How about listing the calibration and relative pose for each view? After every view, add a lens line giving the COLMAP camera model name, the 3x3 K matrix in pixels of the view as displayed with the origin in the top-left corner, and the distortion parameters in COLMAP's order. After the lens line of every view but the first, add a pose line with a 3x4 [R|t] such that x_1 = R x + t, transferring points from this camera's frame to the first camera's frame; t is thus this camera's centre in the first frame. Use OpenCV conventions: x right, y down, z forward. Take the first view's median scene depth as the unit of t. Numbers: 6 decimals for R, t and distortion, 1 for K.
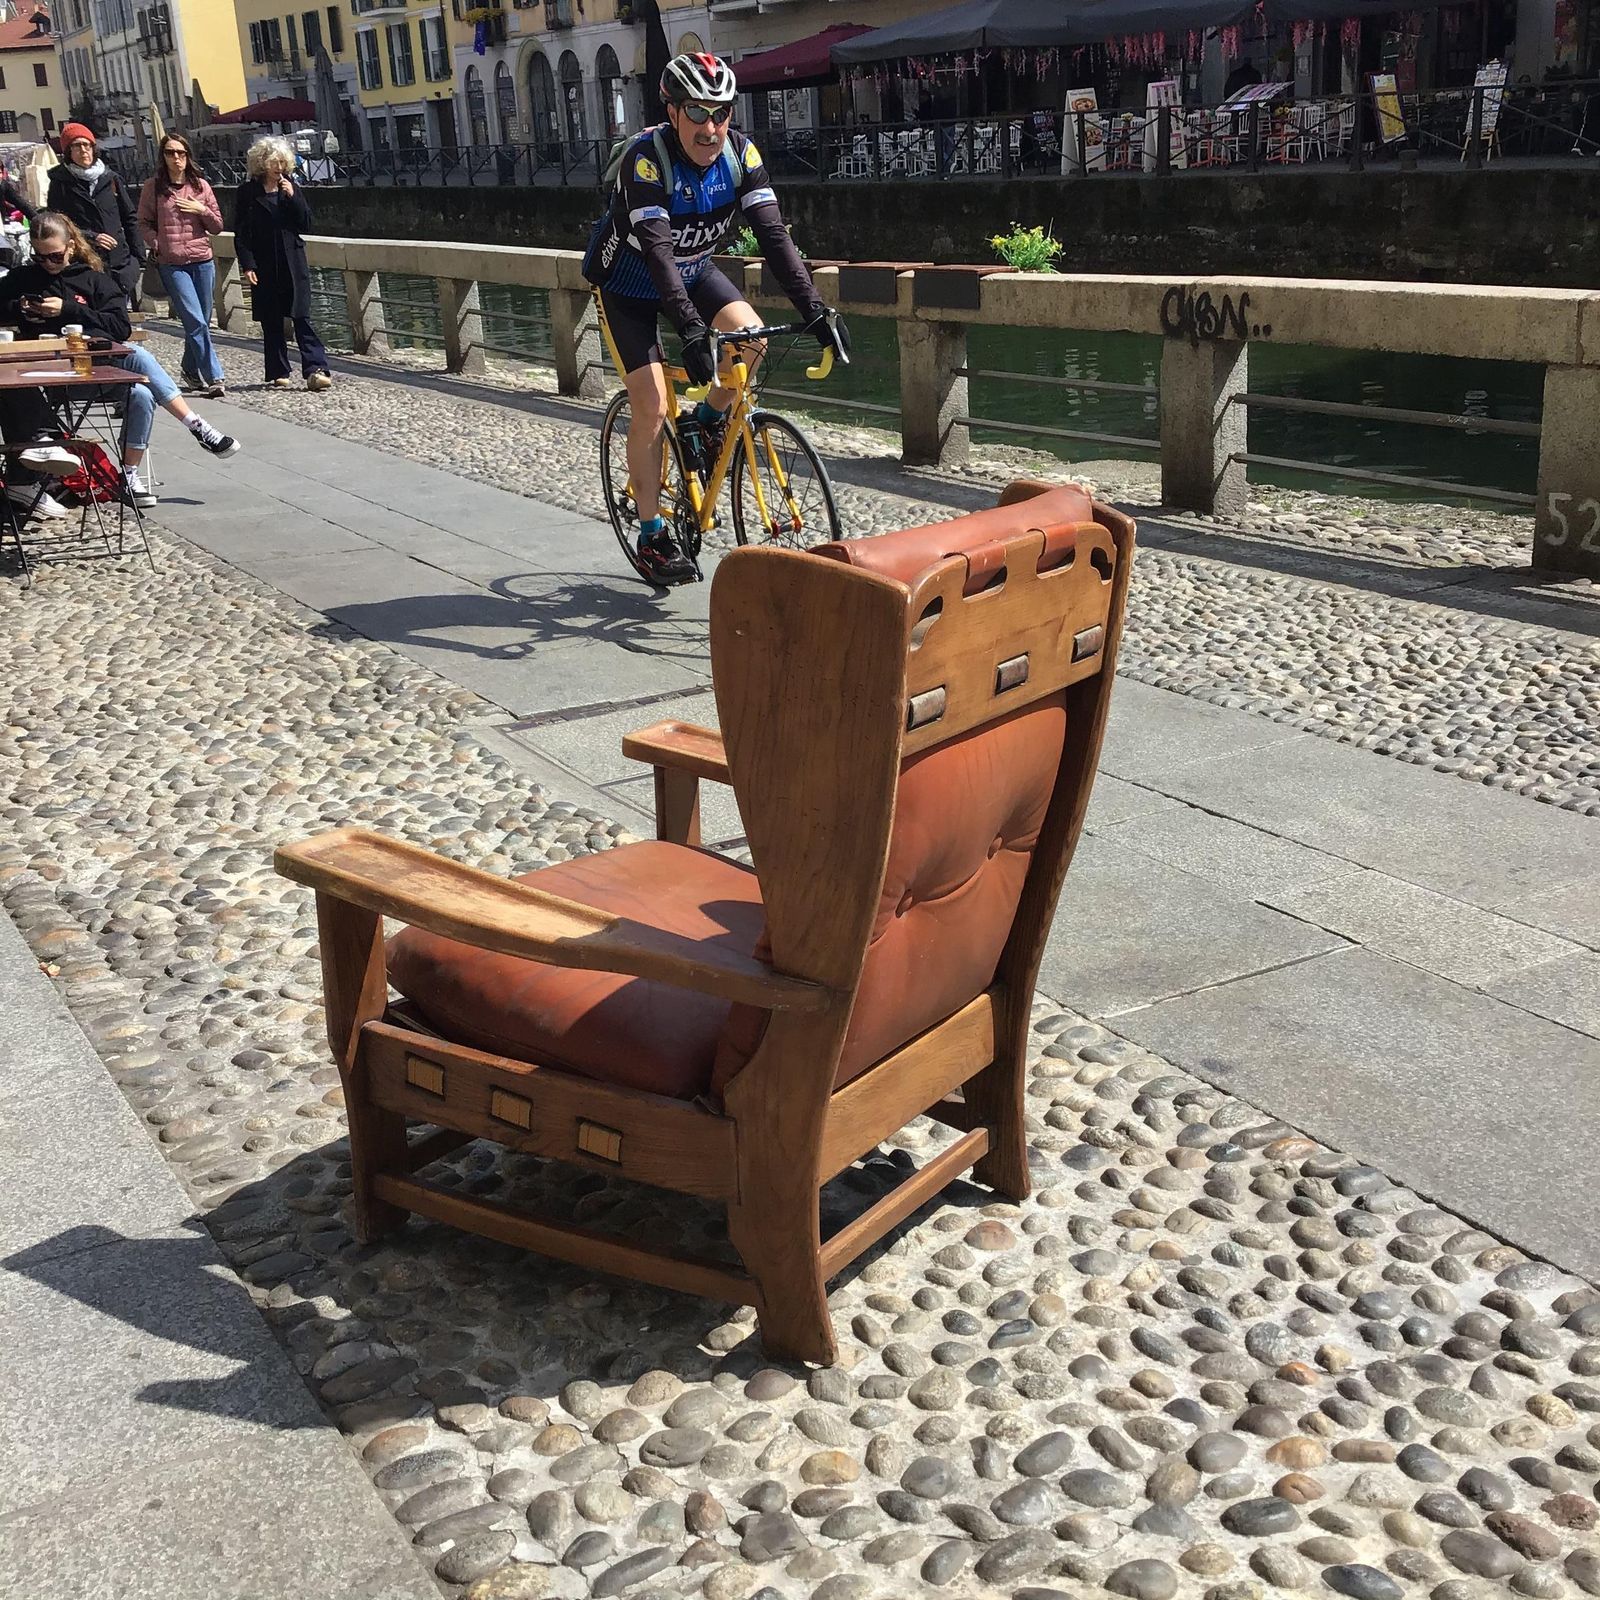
lens RADIAL K [[1937.0, 0, 802.1], [0, 1937.0, 770.4], [0, 0, 1]] dist [0.165475, -0.340357]
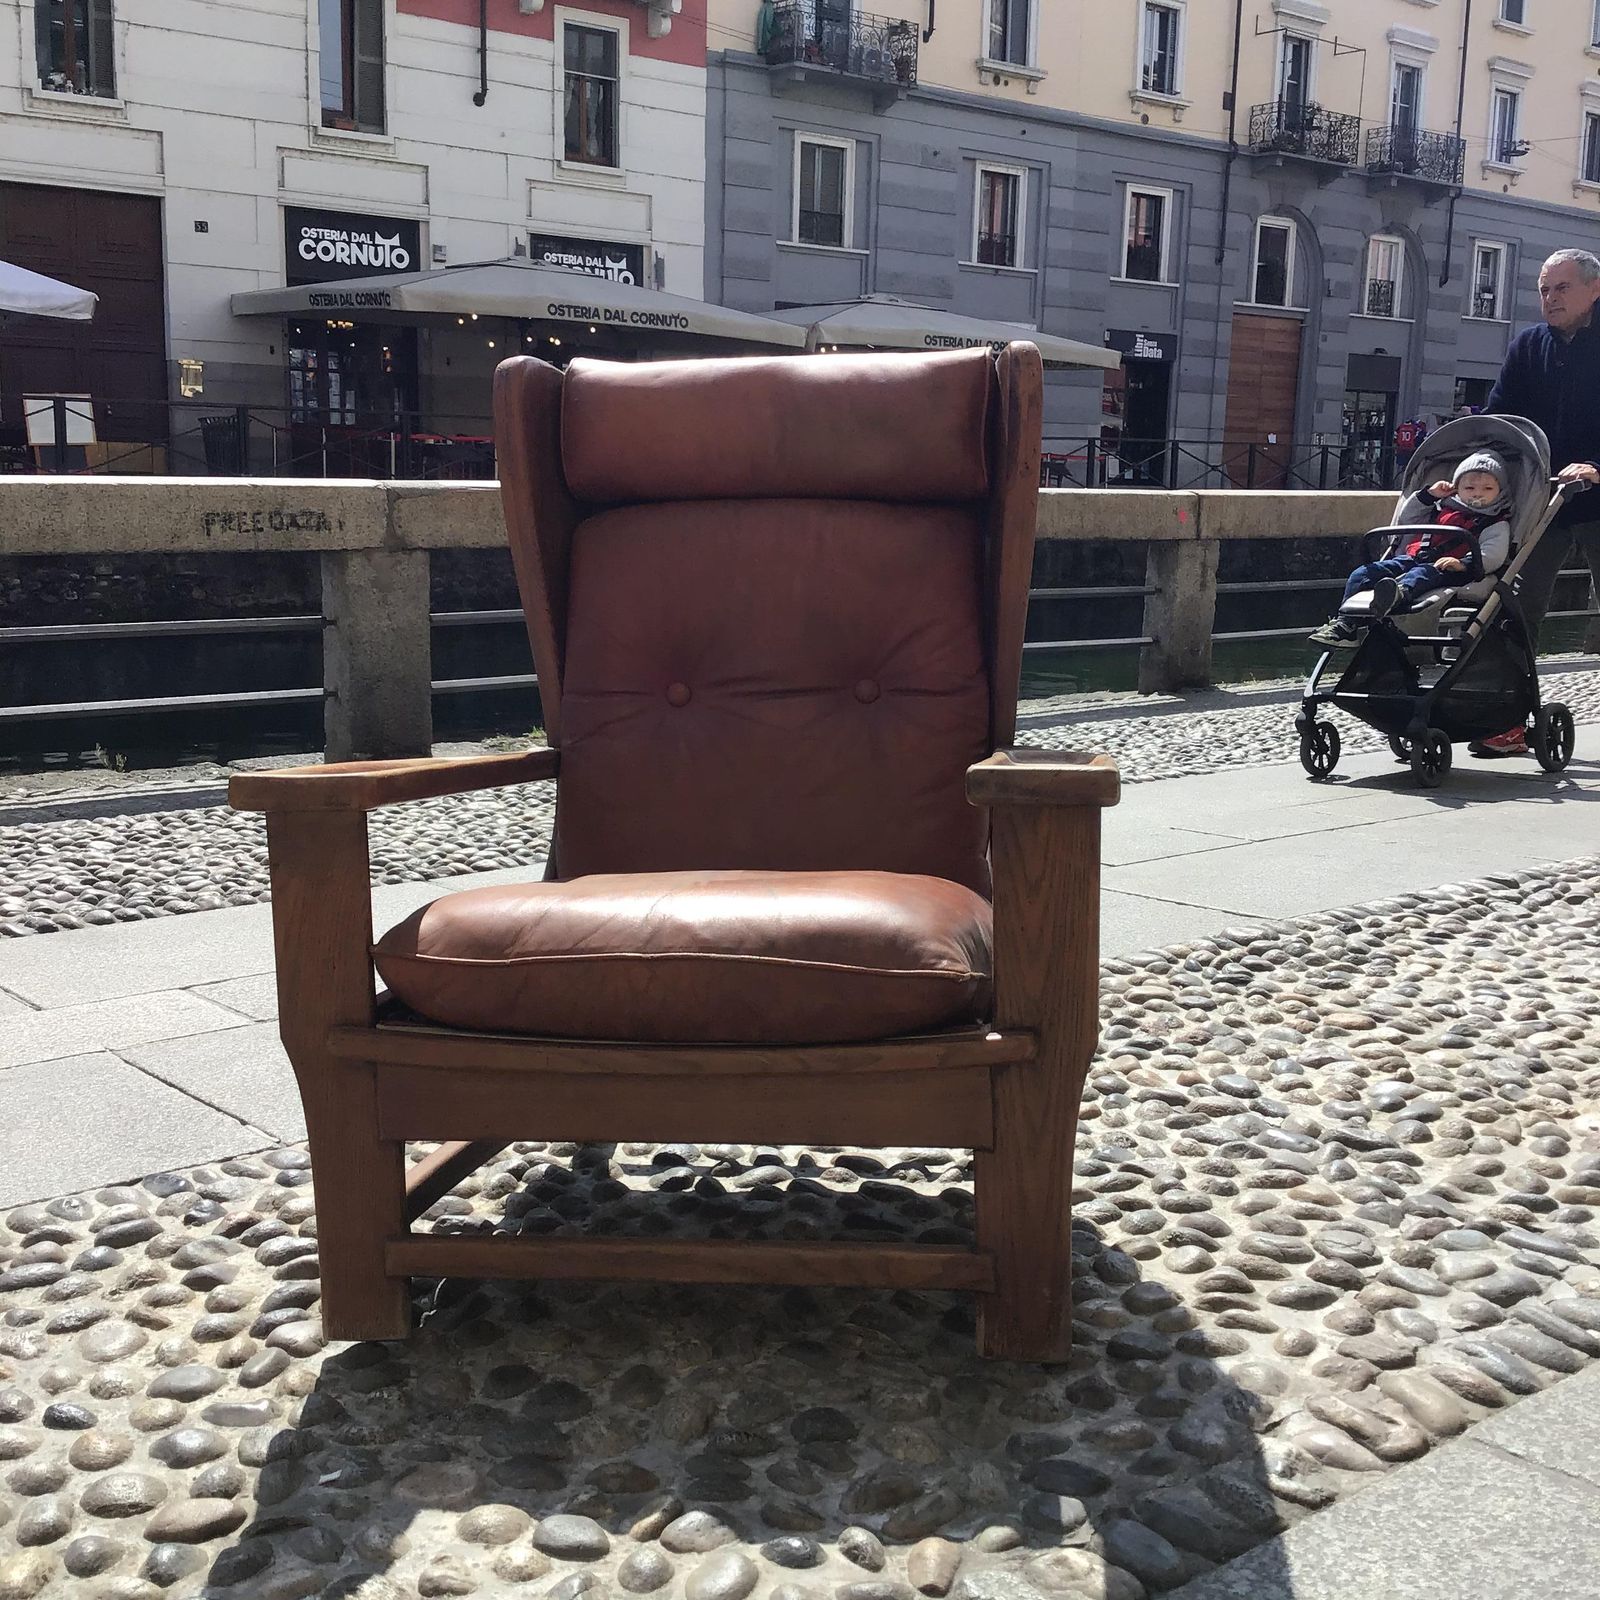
lens RADIAL K [[1928.2, 0, 805.2], [0, 1928.2, 793.5], [0, 0, 1]] dist [0.188426, -0.459878]
pose [[-0.153596, -0.109287, 0.982072, -0.325038], [0.294801, 0.943536, 0.151106, -0.030376], [-0.943133, 0.312725, -0.112705, 0.445803]]
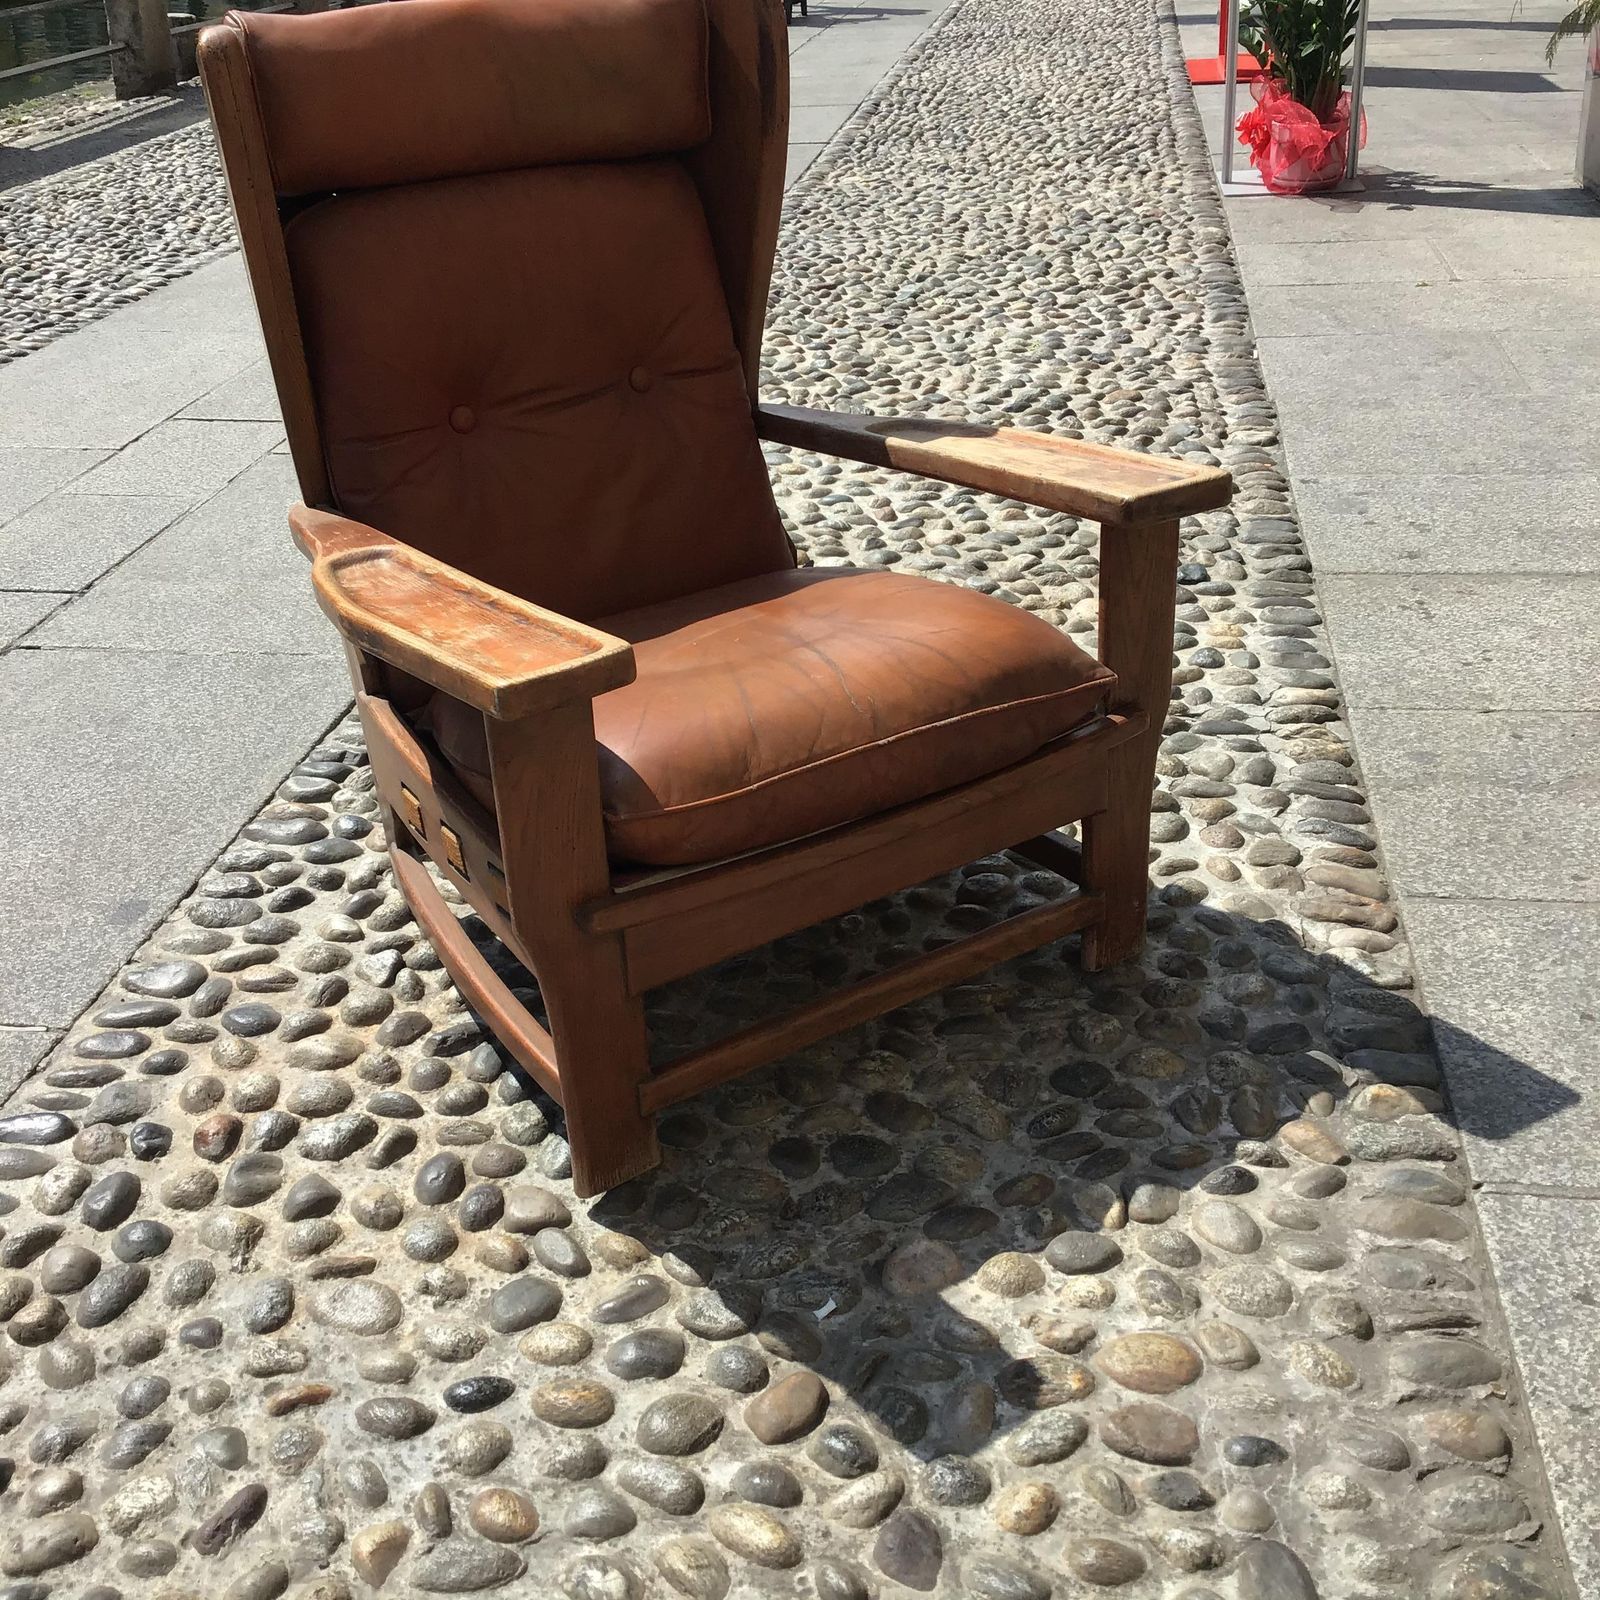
lens RADIAL K [[1929.9, 0, 800.0], [0, 1929.9, 800.0], [0, 0, 1]] dist [0.173883, -0.388581]
pose [[-0.771747, -0.240855, 0.588554, -0.209835], [0.231834, 0.755250, 0.613067, -0.142244], [-0.592165, 0.609579, -0.527024, 0.603818]]
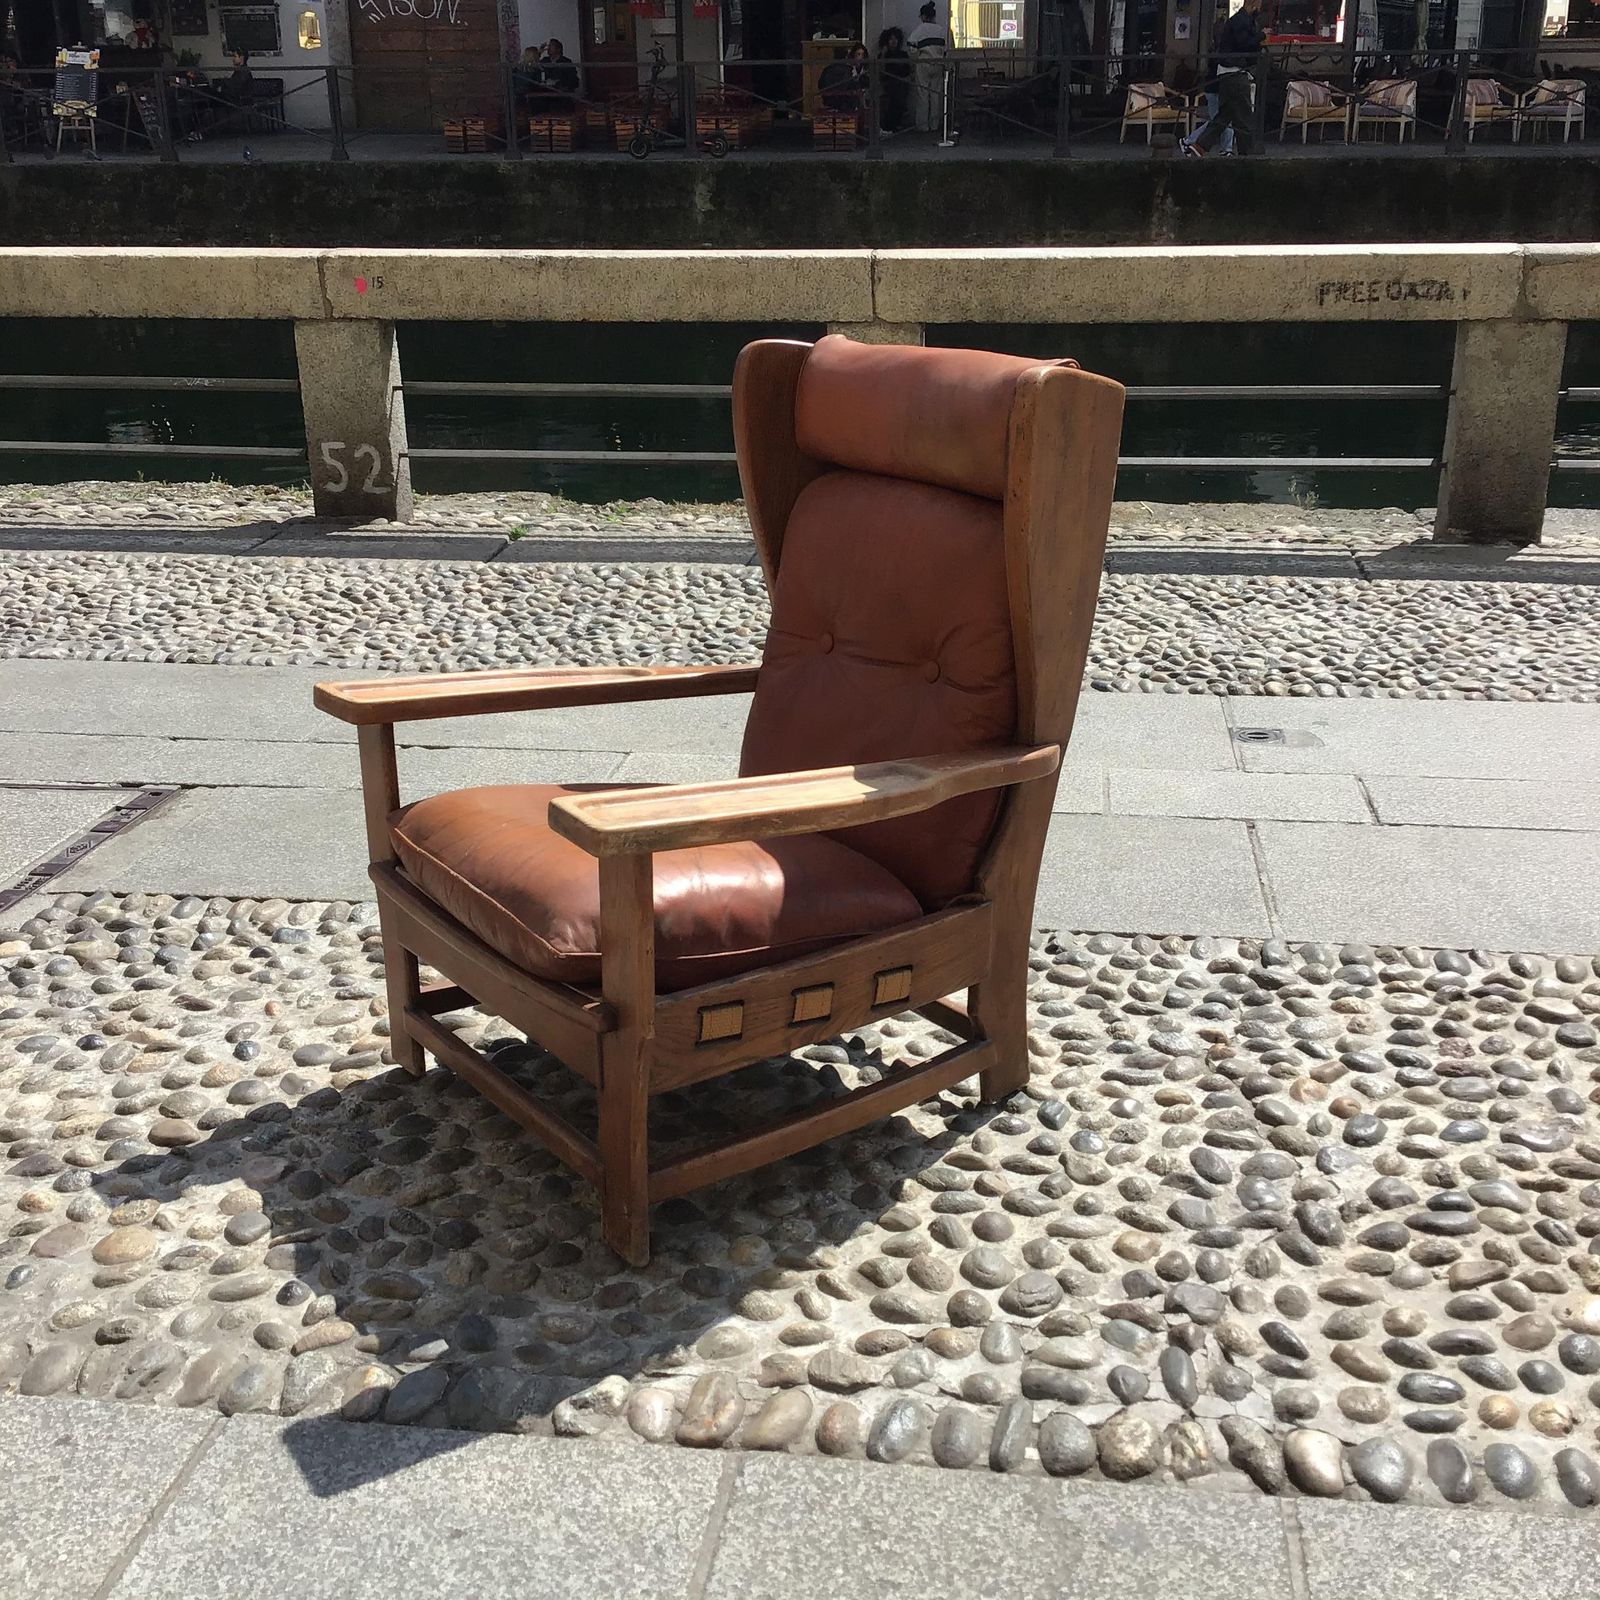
lens RADIAL K [[1918.0, 0, 802.3], [0, 1918.0, 814.4], [0, 0, 1]] dist [0.163381, -0.392841]
pose [[0.630577, -0.231032, 0.740943, -0.285291], [0.217944, 0.968965, 0.116651, -0.013420], [-0.744898, 0.087927, 0.661359, 0.140274]]
